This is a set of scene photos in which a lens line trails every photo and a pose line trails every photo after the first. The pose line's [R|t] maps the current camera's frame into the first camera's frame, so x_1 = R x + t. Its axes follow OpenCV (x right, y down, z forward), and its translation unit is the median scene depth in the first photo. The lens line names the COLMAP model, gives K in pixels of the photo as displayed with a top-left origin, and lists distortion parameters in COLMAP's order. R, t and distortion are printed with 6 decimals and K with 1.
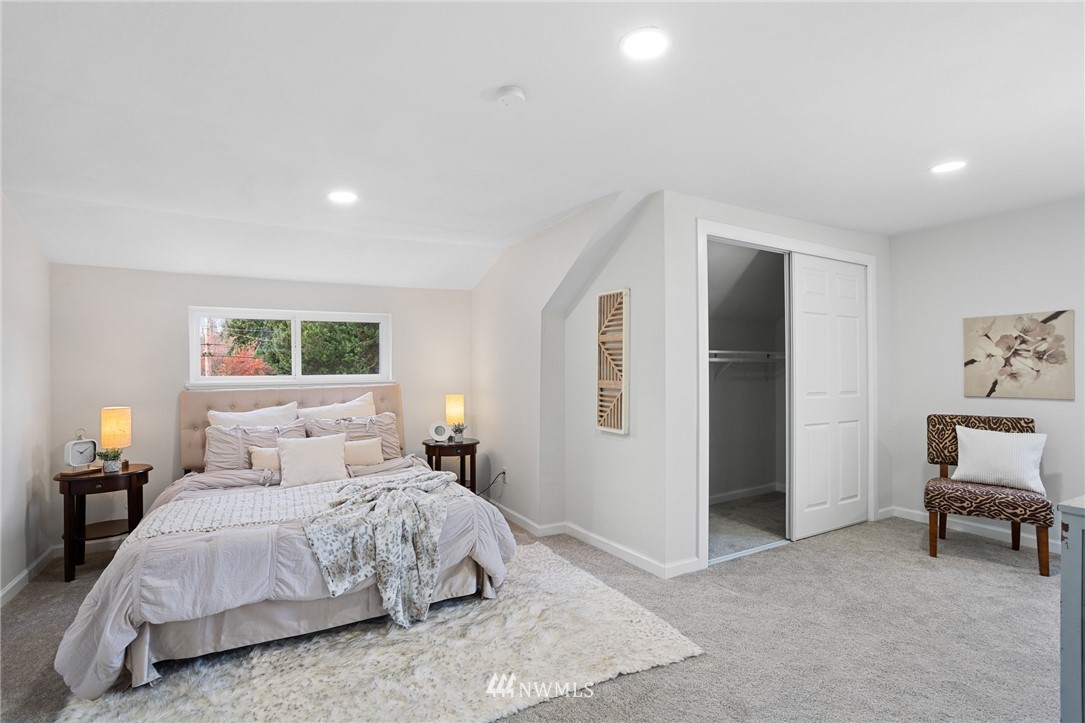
lens RADIAL K [[528.8, 0, 542.5], [0, 528.8, 361.5], [0, 0, 1]] dist [-0.021600, 0.000080]
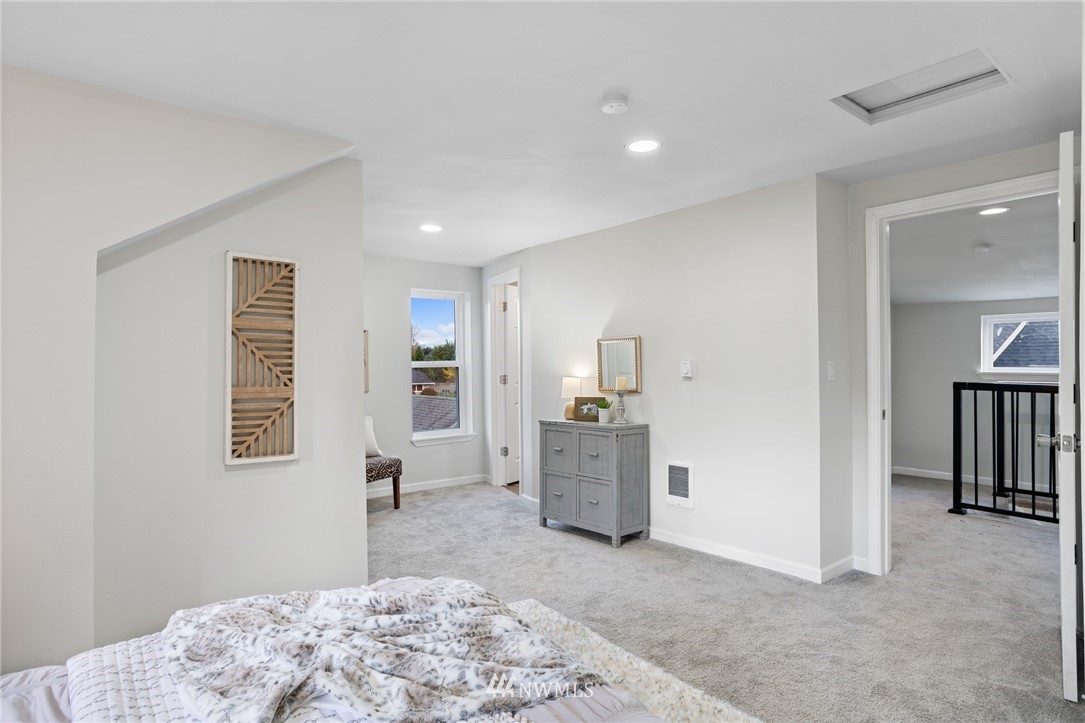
lens RADIAL K [[607.0, 0, 542.5], [0, 607.0, 361.5], [0, 0, 1]] dist [0.000226, 0.000014]
pose [[-0.181978, 0.013278, 0.983213, -0.709607], [-0.012086, 0.999803, -0.015739, 0.011445], [-0.983228, -0.014748, -0.181782, 0.791914]]
